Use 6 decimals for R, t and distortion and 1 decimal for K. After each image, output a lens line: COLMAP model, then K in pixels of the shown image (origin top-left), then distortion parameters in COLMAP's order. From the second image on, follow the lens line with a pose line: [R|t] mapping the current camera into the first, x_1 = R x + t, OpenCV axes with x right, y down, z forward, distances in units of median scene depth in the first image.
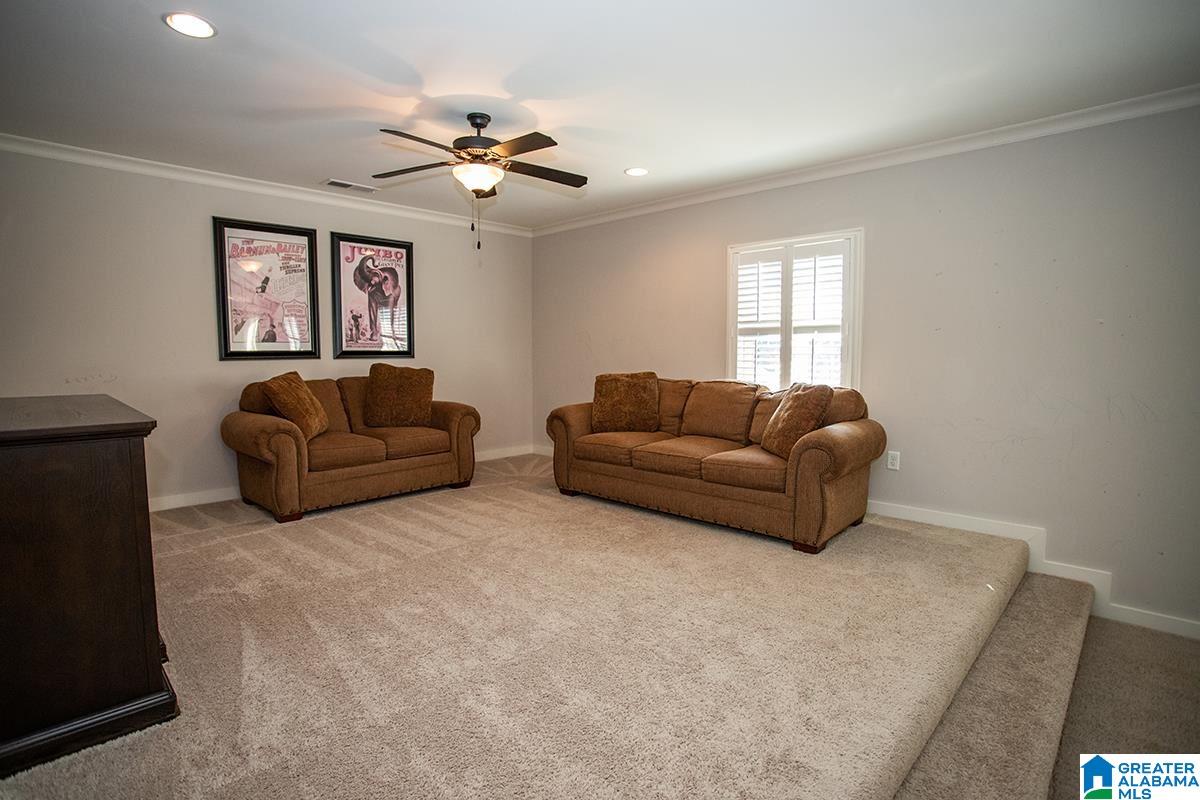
lens RADIAL K [[587.6, 0, 600.2], [0, 587.6, 398.5], [0, 0, 1]] dist [-0.056765, 0.015694]
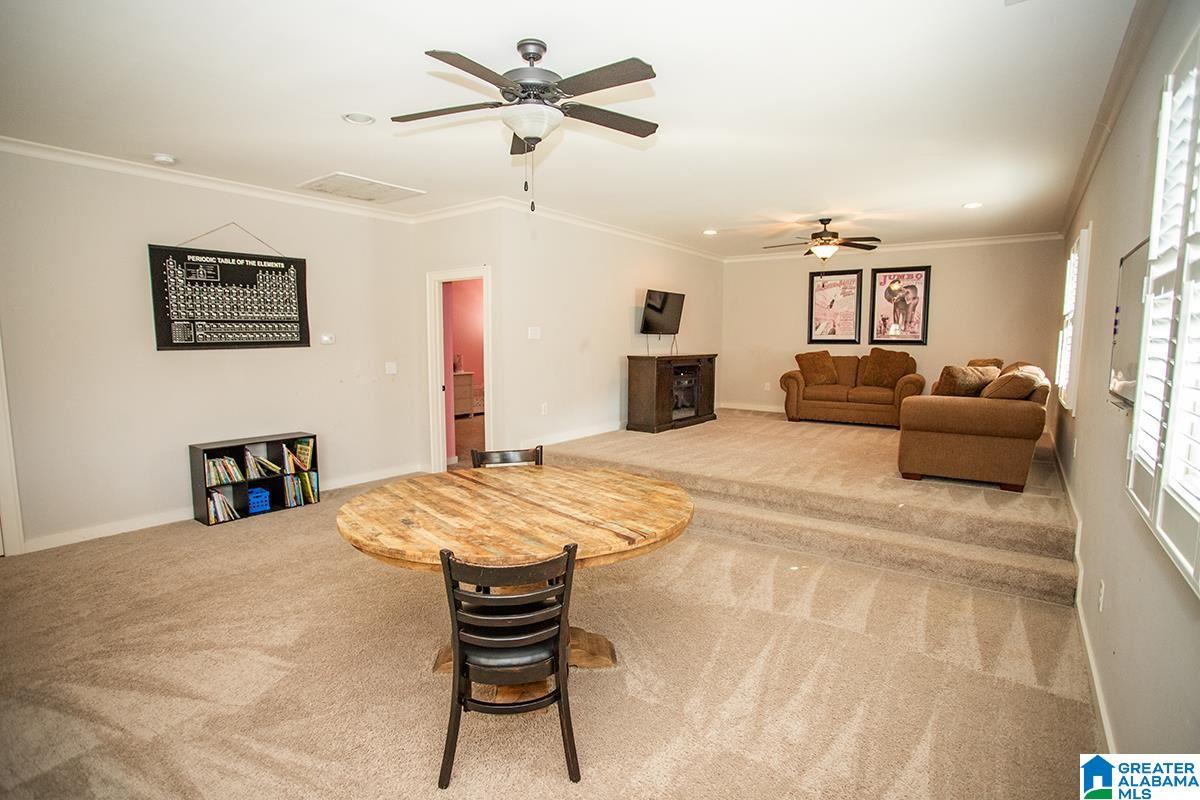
lens RADIAL K [[587.6, 0, 603.0], [0, 587.6, 401.5], [0, 0, 1]] dist [-0.056765, 0.015694]
pose [[0.147784, 0.110338, -0.982846, 1.093222], [-0.081748, 0.991720, 0.099043, -0.009205], [0.985635, 0.065709, 0.155580, -0.002113]]
